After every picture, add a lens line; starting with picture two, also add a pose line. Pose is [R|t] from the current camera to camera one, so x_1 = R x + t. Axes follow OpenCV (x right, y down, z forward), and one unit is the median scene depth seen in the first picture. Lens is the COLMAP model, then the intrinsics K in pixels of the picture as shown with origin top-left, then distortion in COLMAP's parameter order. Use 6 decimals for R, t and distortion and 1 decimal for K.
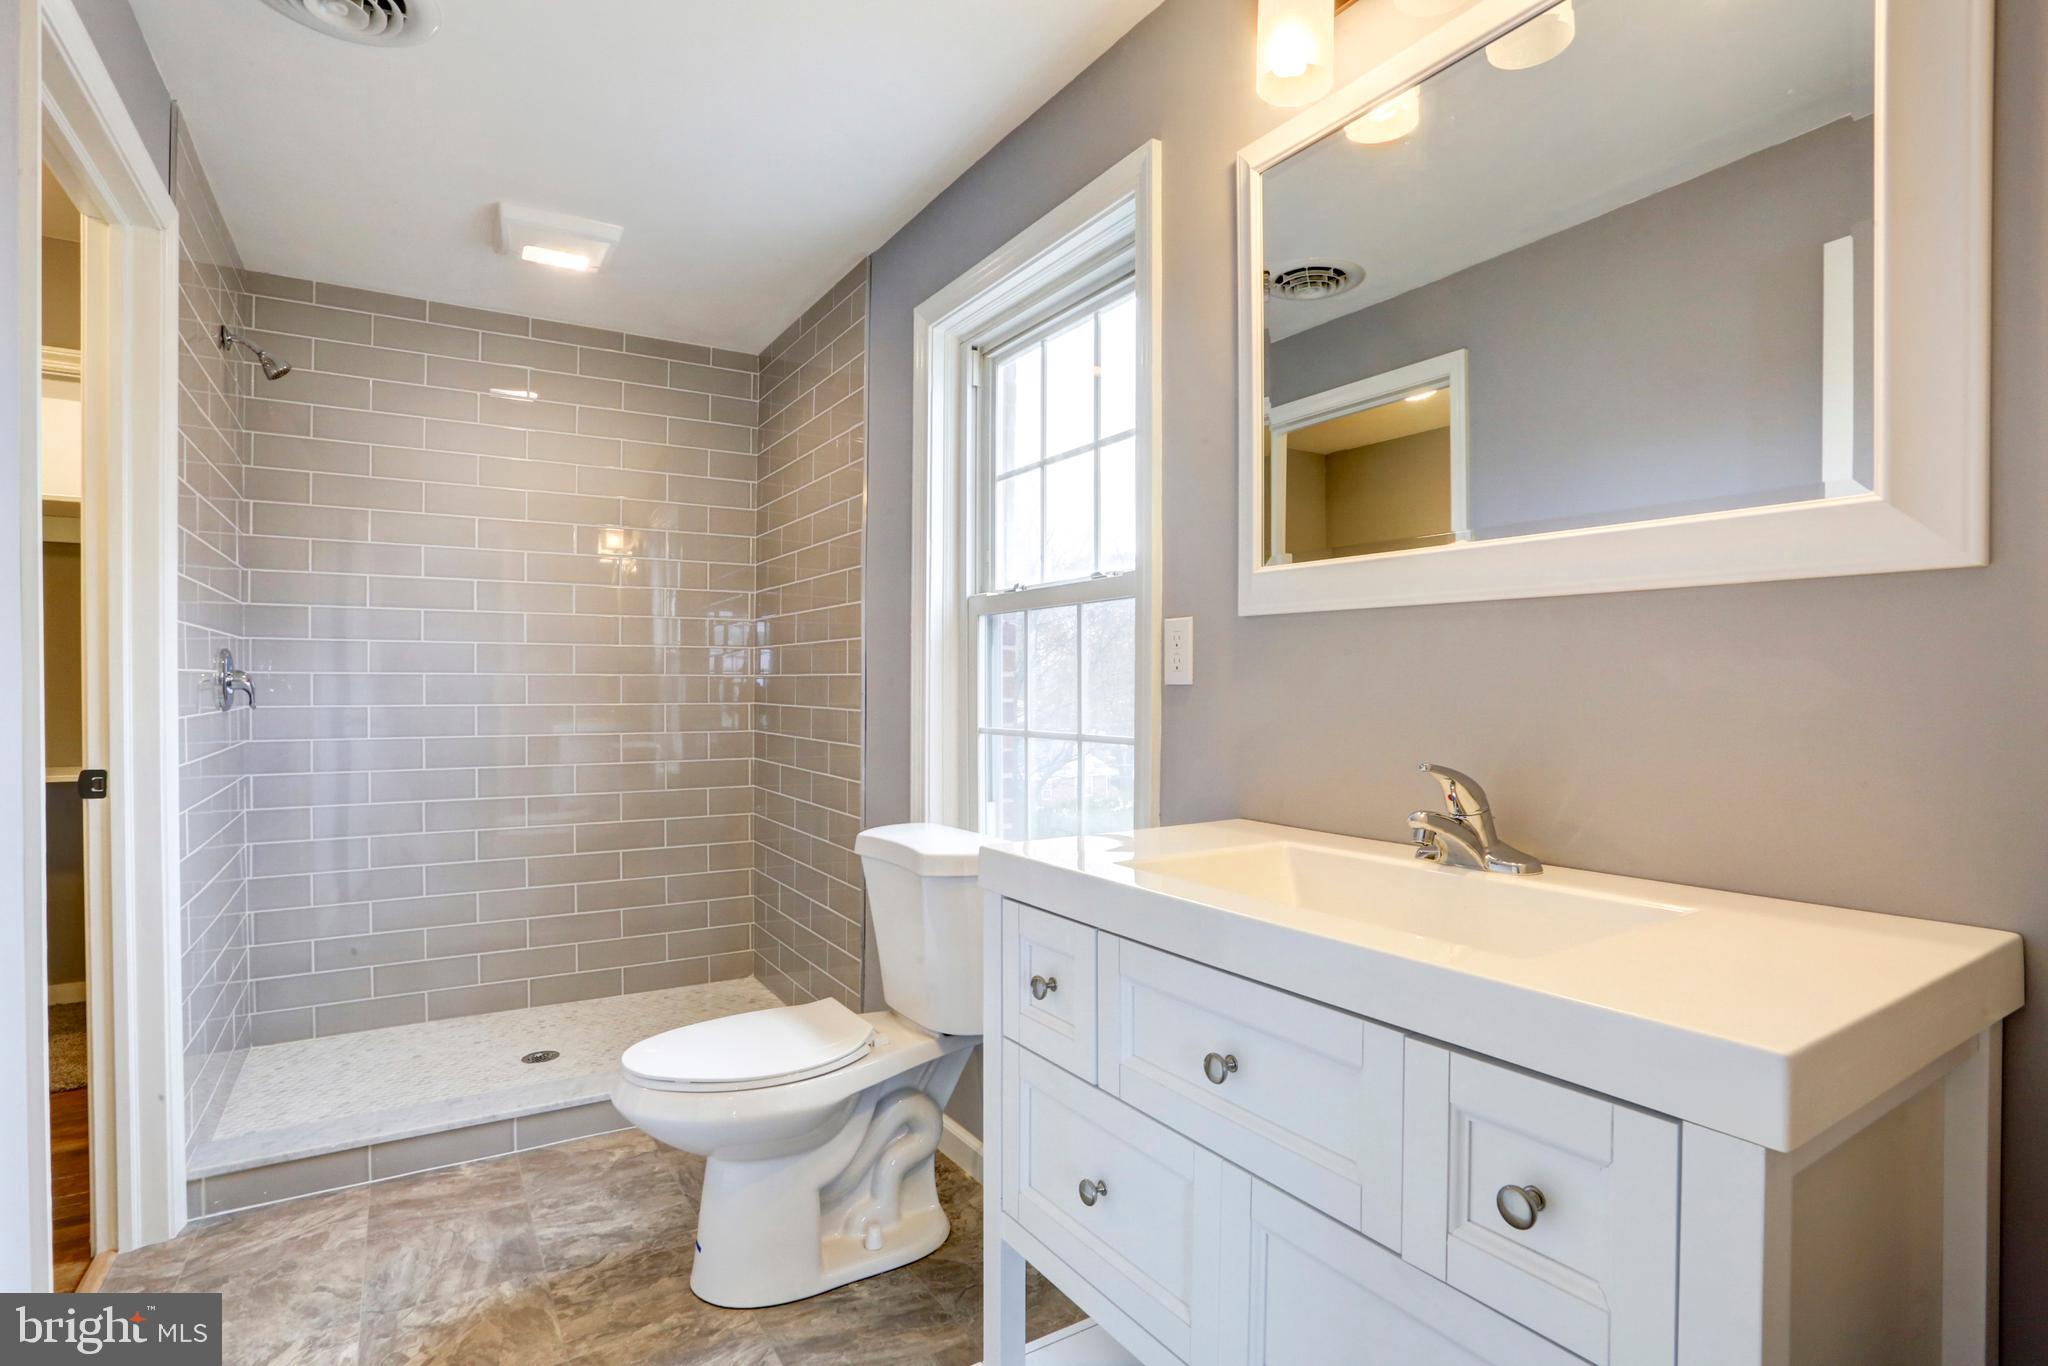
lens RADIAL K [[995.8, 0, 1026.7], [0, 995.8, 681.4], [0, 0, 1]] dist [-0.065214, 0.019204]
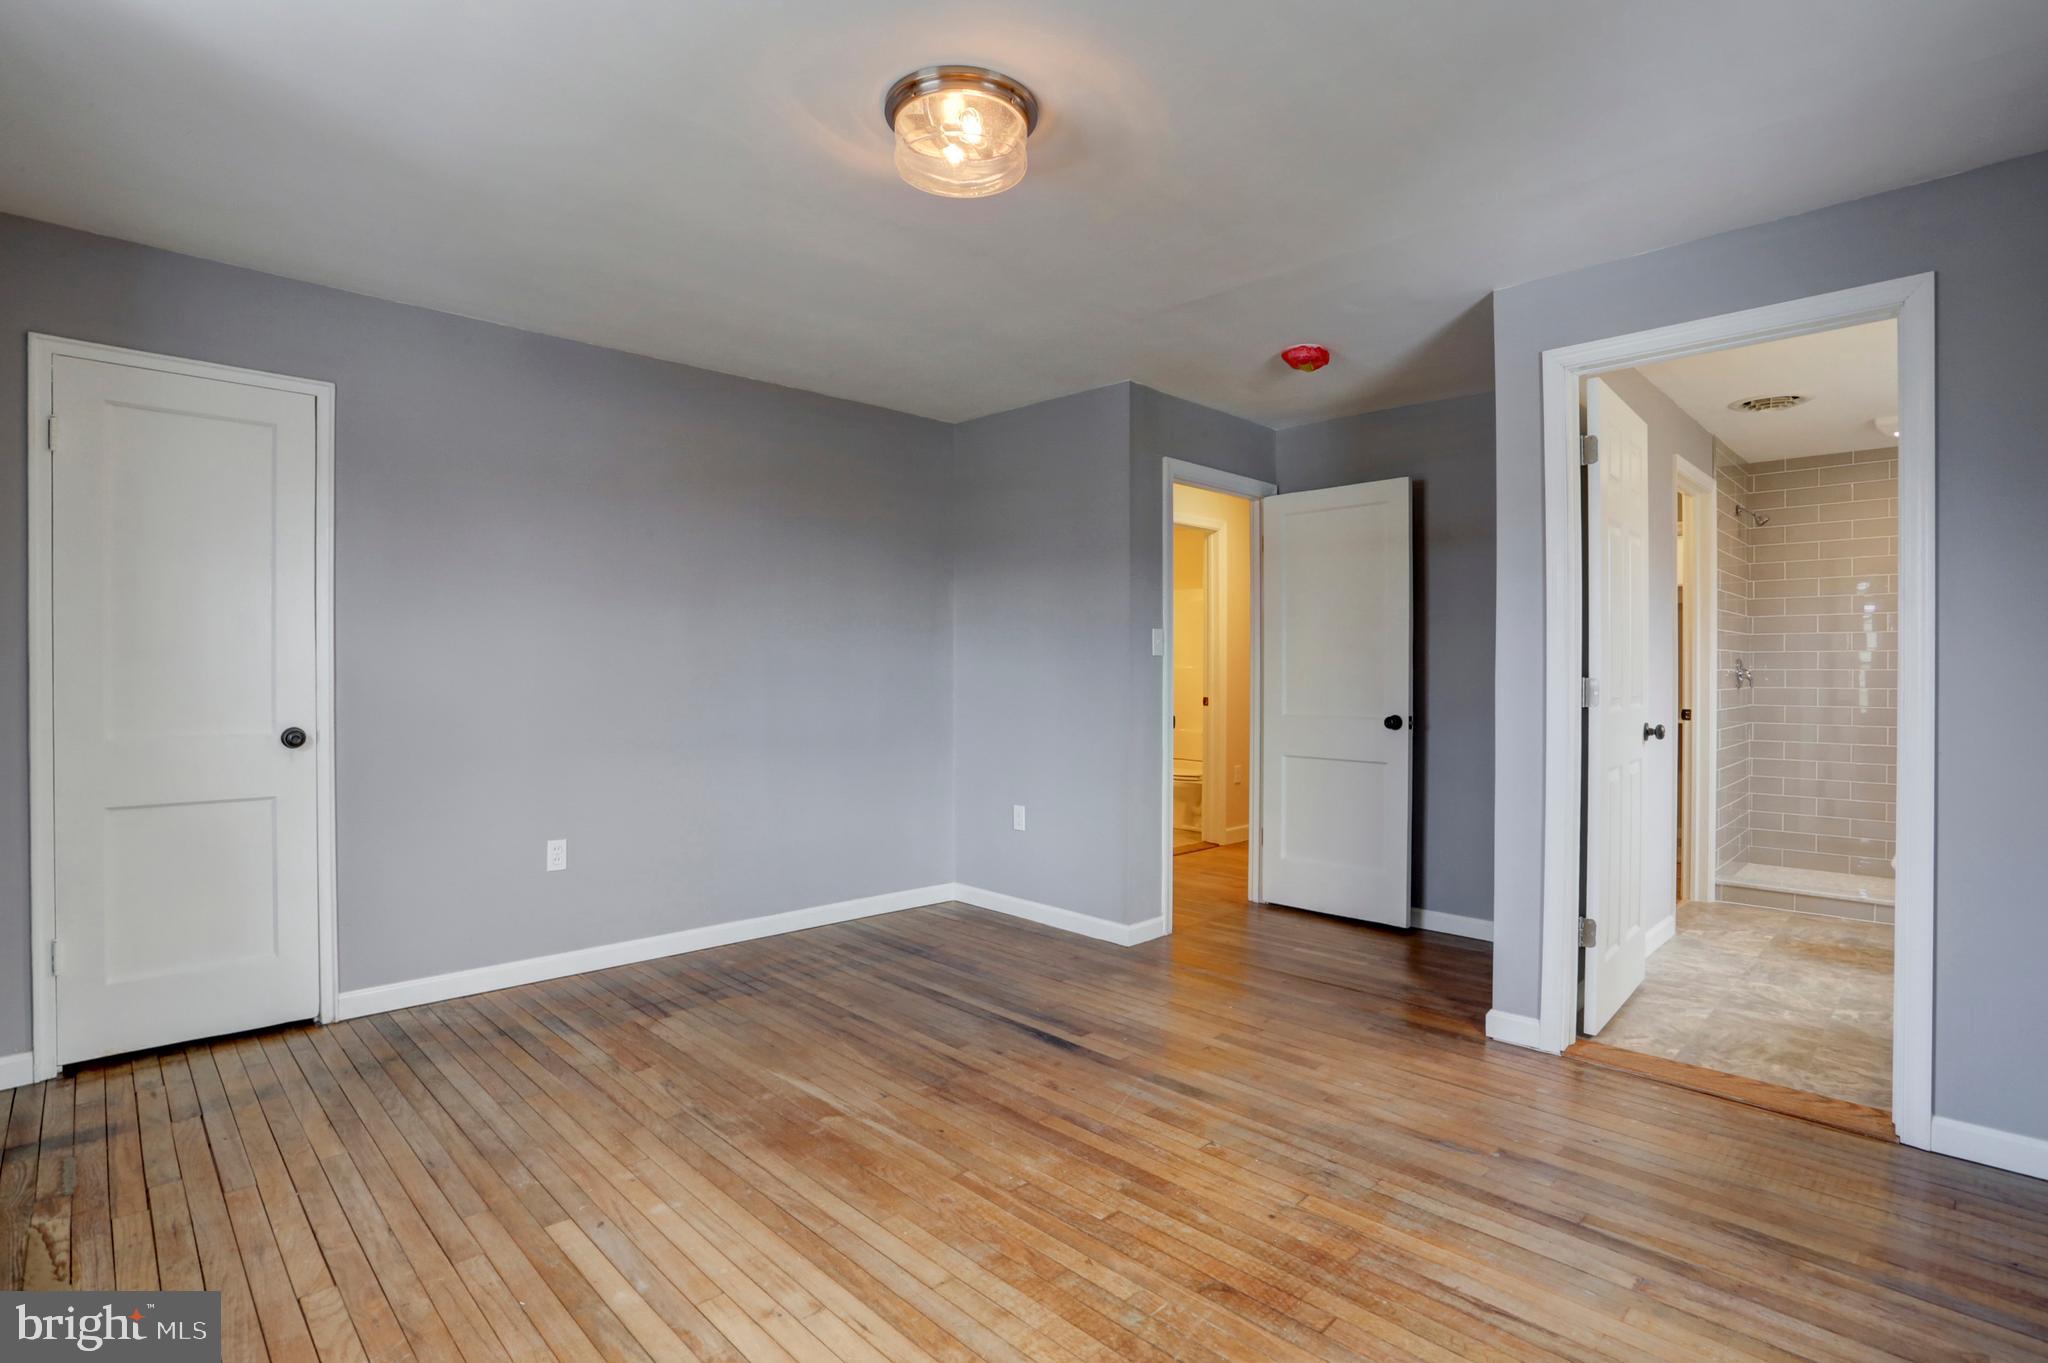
lens RADIAL K [[995.8, 0, 1024.6], [0, 995.8, 680.9], [0, 0, 1]] dist [-0.065214, 0.019204]
pose [[0.220167, 0.008206, -0.975428, 0.897691], [-0.003048, 0.999966, 0.007724, 0.001850], [0.975457, 0.001273, 0.220184, -1.006423]]
